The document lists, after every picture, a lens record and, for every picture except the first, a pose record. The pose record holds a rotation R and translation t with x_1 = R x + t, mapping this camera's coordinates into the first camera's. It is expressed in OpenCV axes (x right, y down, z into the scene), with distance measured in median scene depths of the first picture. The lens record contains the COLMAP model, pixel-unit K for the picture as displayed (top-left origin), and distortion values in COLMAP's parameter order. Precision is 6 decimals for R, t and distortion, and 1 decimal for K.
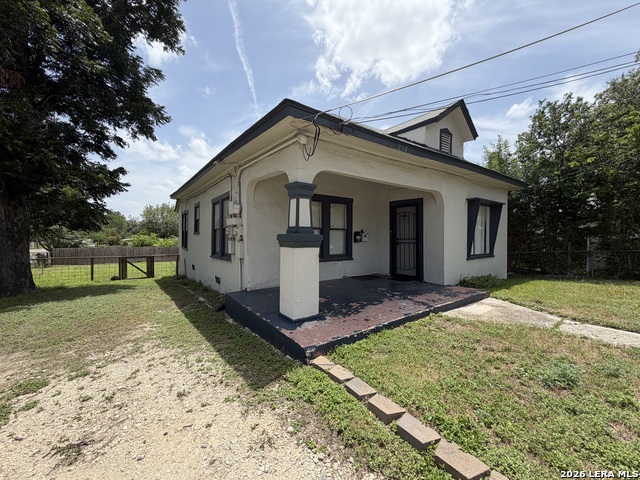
lens RADIAL K [[254.9, 0, 318.3], [0, 254.9, 240.9], [0, 0, 1]] dist [-0.001745, -0.000253]
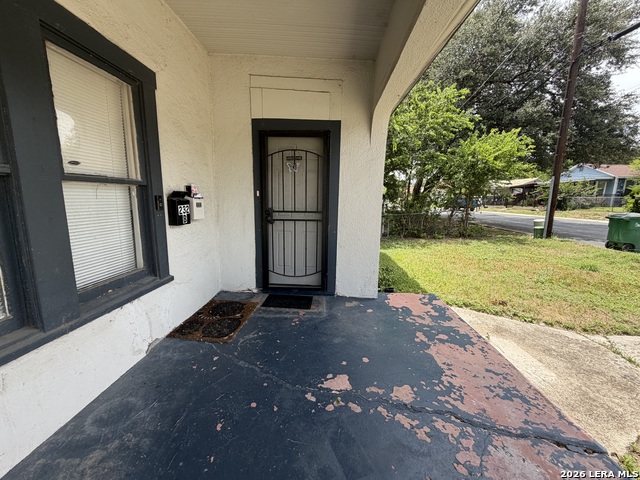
lens RADIAL K [[254.9, 0, 318.3], [0, 254.9, 240.9], [0, 0, 1]] dist [-0.001745, -0.000253]
pose [[0.632874, -0.118345, 0.765156, 0.012727], [-0.006067, 0.987461, 0.157747, -0.027080], [-0.774231, -0.104477, 0.624221, 0.659480]]
